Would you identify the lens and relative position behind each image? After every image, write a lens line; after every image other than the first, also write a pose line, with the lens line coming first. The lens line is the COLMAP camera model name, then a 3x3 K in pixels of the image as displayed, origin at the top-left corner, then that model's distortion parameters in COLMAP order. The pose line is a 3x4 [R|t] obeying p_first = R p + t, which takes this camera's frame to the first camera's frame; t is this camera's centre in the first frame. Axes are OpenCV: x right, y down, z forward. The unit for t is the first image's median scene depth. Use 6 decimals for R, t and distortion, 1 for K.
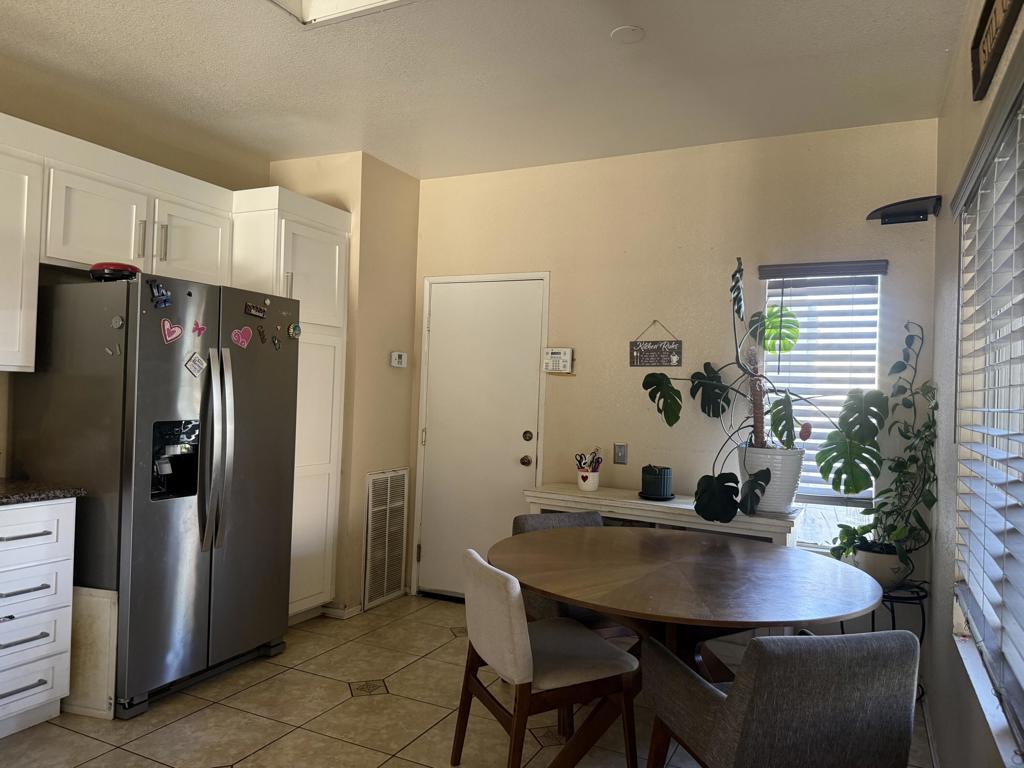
lens RADIAL K [[717.1, 0, 512.0], [0, 717.1, 384.0], [0, 0, 1]] dist [0.138044, -0.242531]
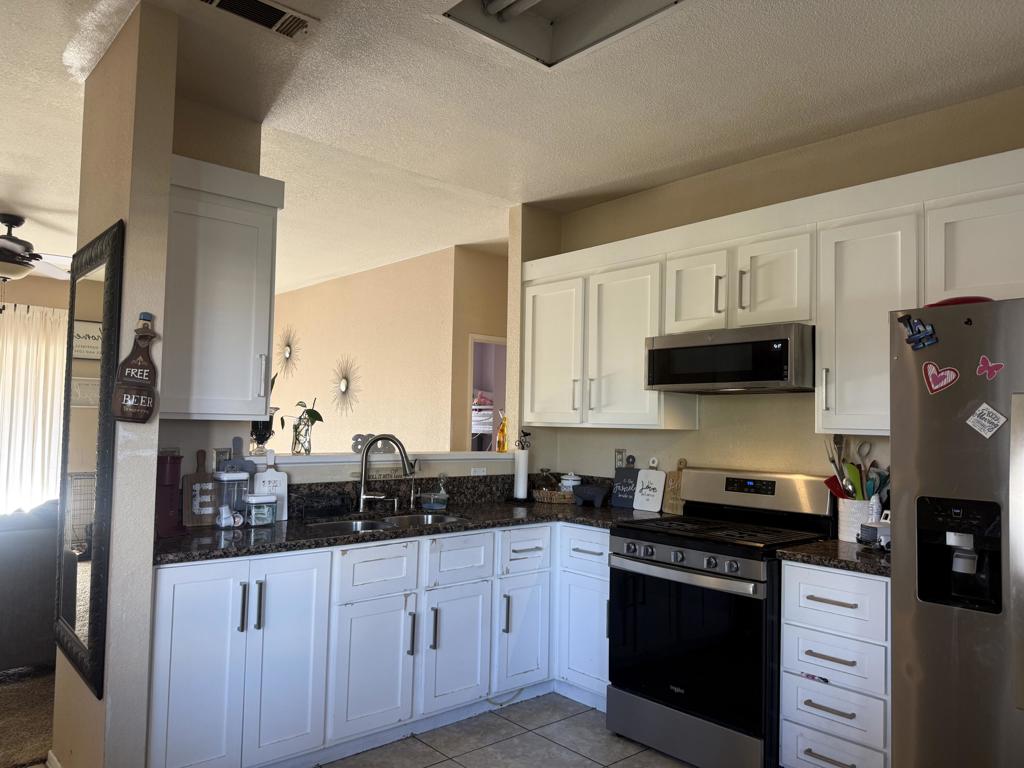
lens RADIAL K [[717.1, 0, 512.0], [0, 717.1, 384.0], [0, 0, 1]] dist [0.138044, -0.242531]
pose [[-0.371054, -0.087155, -0.924512, 0.412290], [-0.020651, 0.996114, -0.085617, 0.008697], [0.928382, -0.012676, -0.371412, 0.920578]]
